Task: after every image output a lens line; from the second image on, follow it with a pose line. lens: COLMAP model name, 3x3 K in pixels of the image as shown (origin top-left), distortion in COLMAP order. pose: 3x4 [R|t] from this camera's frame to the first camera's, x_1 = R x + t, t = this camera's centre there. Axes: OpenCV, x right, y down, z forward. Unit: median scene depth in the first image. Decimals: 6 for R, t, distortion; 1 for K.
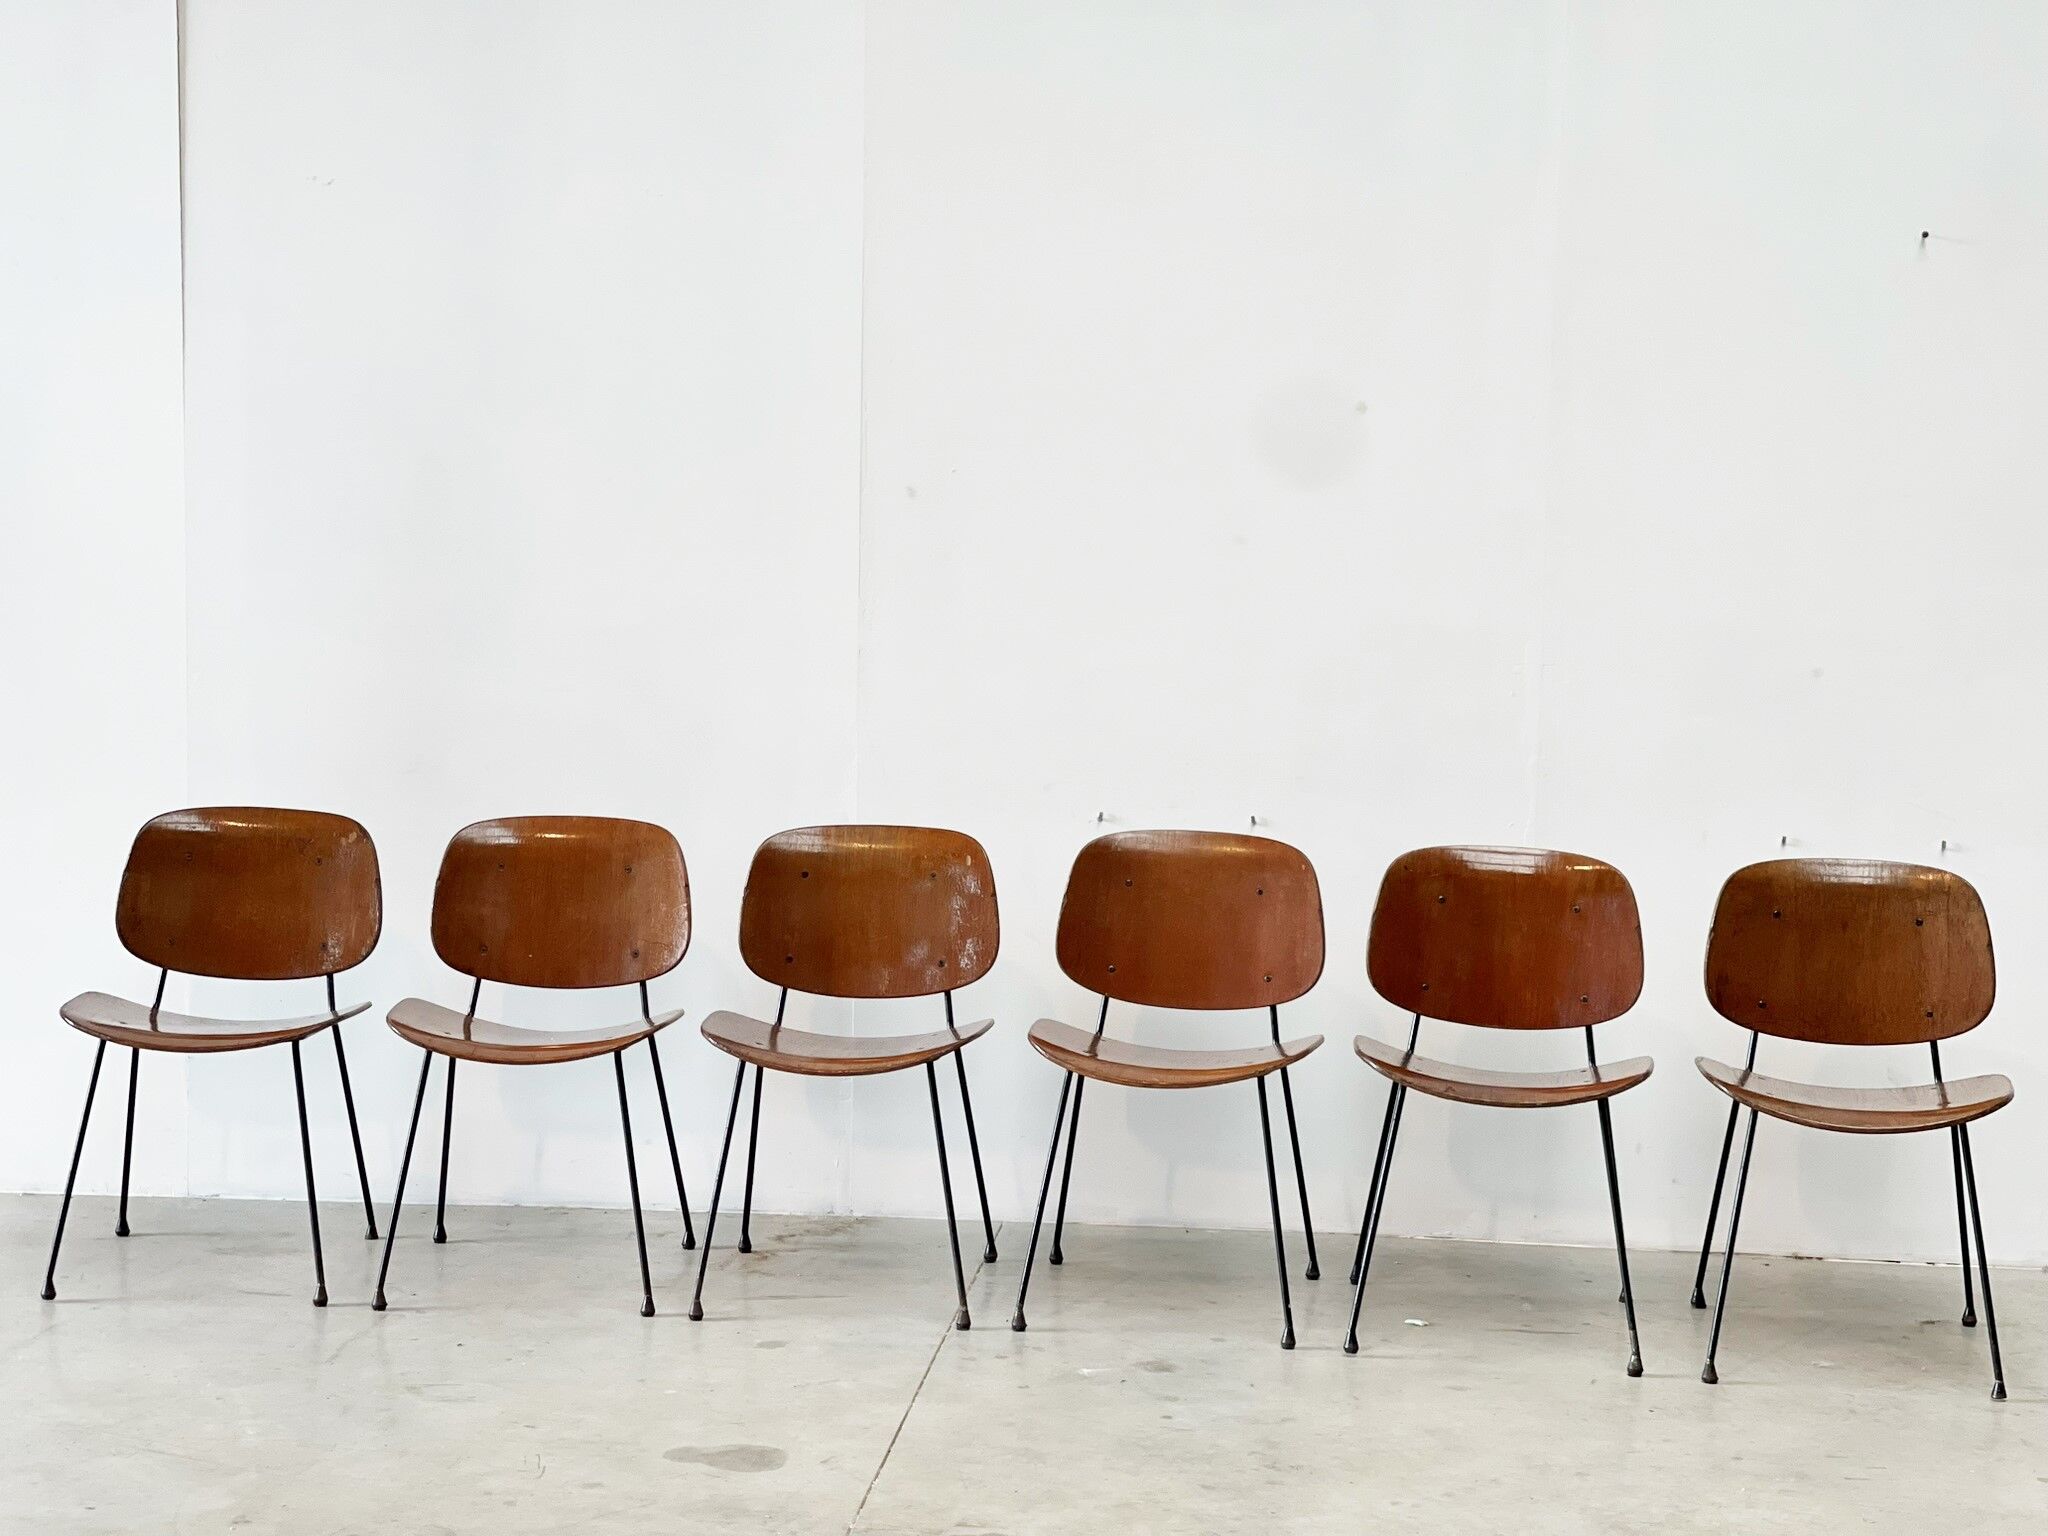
lens RADIAL K [[3822.4, 0, 1024.0], [0, 3822.4, 768.0], [0, 0, 1]] dist [0.145620, 0.495699]
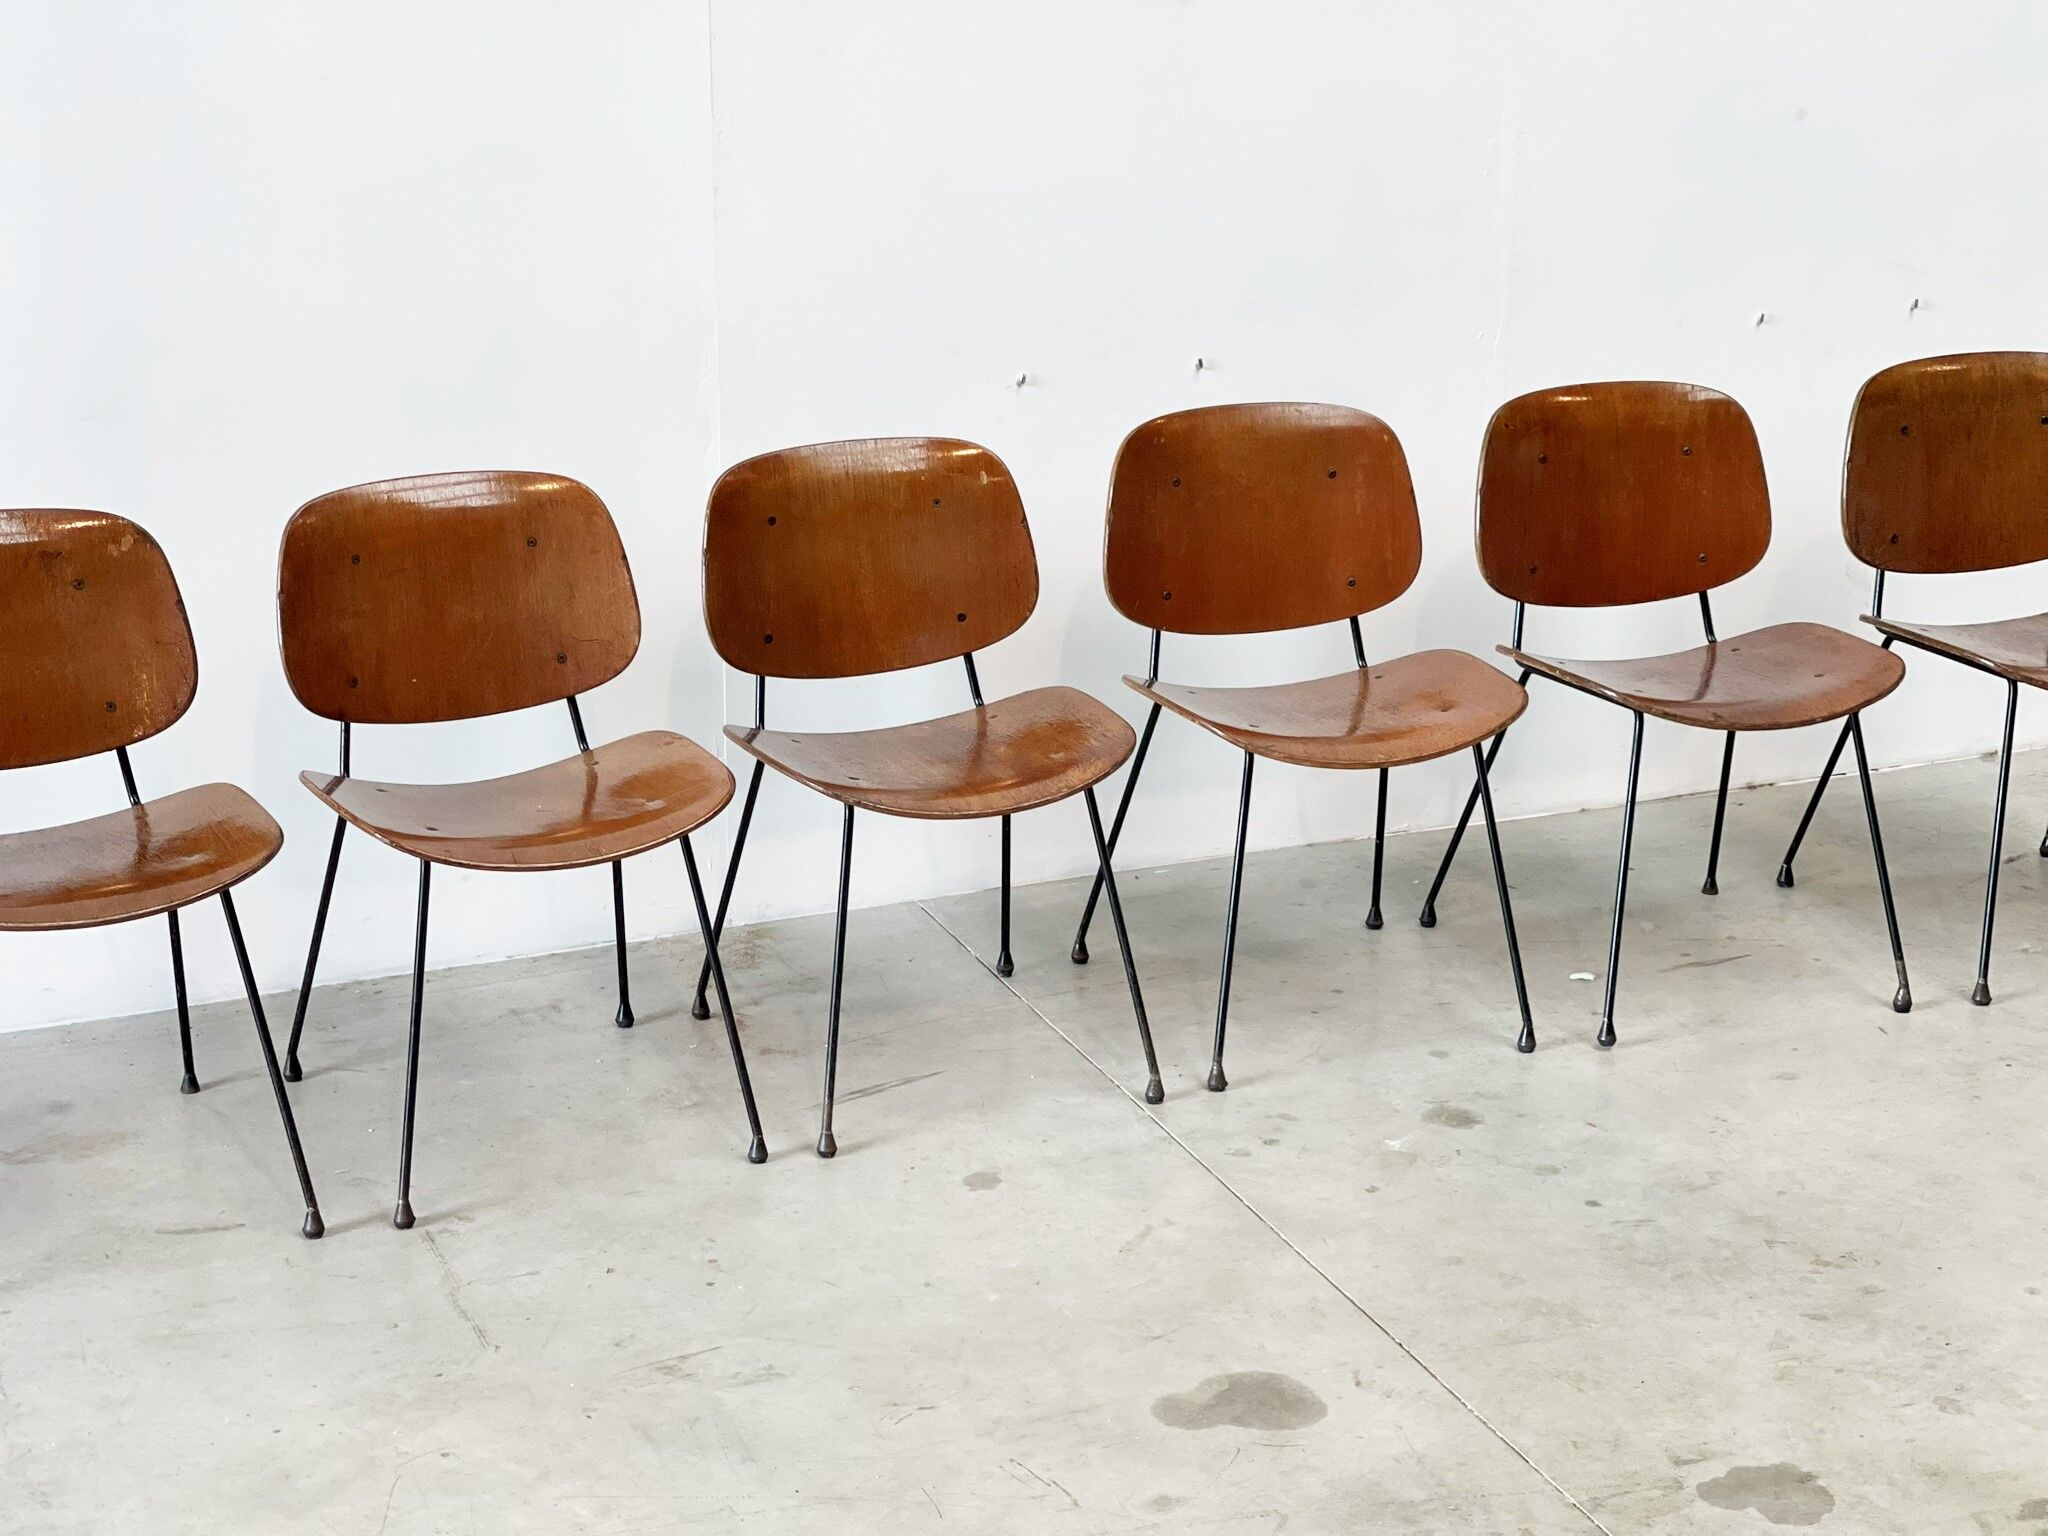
lens RADIAL K [[3822.4, 0, 1024.0], [0, 3822.4, 768.0], [0, 0, 1]] dist [0.145620, 0.495699]
pose [[0.886298, -0.155425, 0.436255, -0.346759], [0.059870, 0.972550, 0.224859, -0.089521], [-0.459229, -0.173173, 0.871275, 0.332777]]
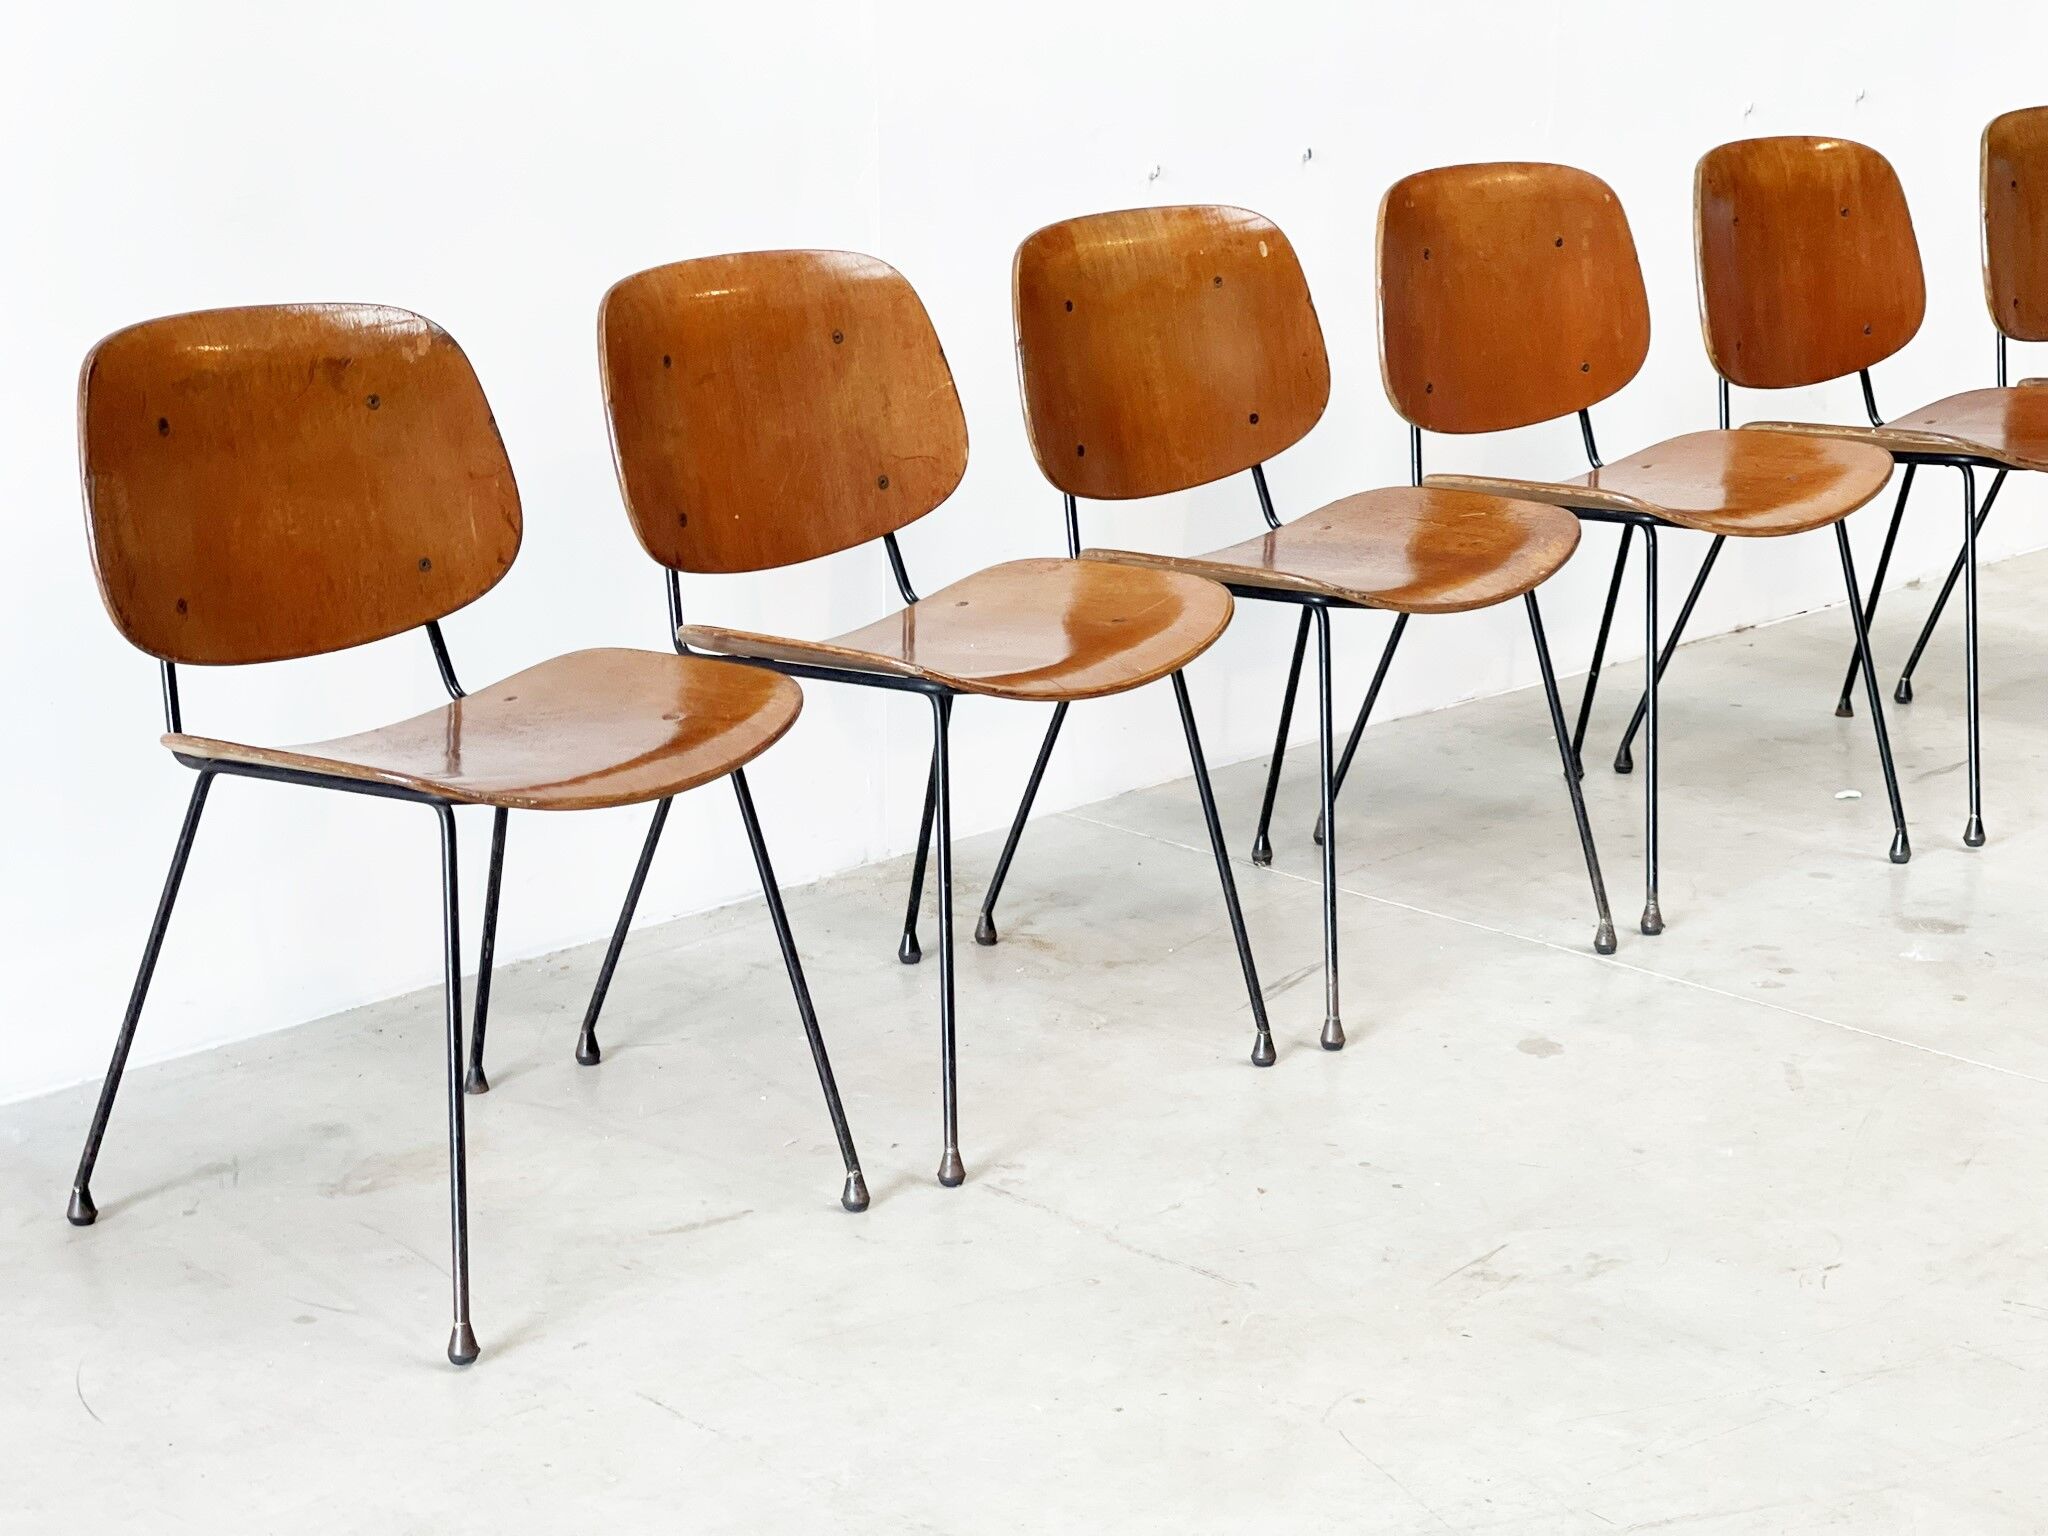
lens RADIAL K [[3822.4, 0, 1024.0], [0, 3822.4, 768.0], [0, 0, 1]] dist [0.145620, 0.495699]
pose [[0.651084, -0.212822, 0.728558, -0.519163], [0.092796, 0.975004, 0.201883, -0.023475], [-0.753312, -0.063835, 0.654558, 0.616685]]
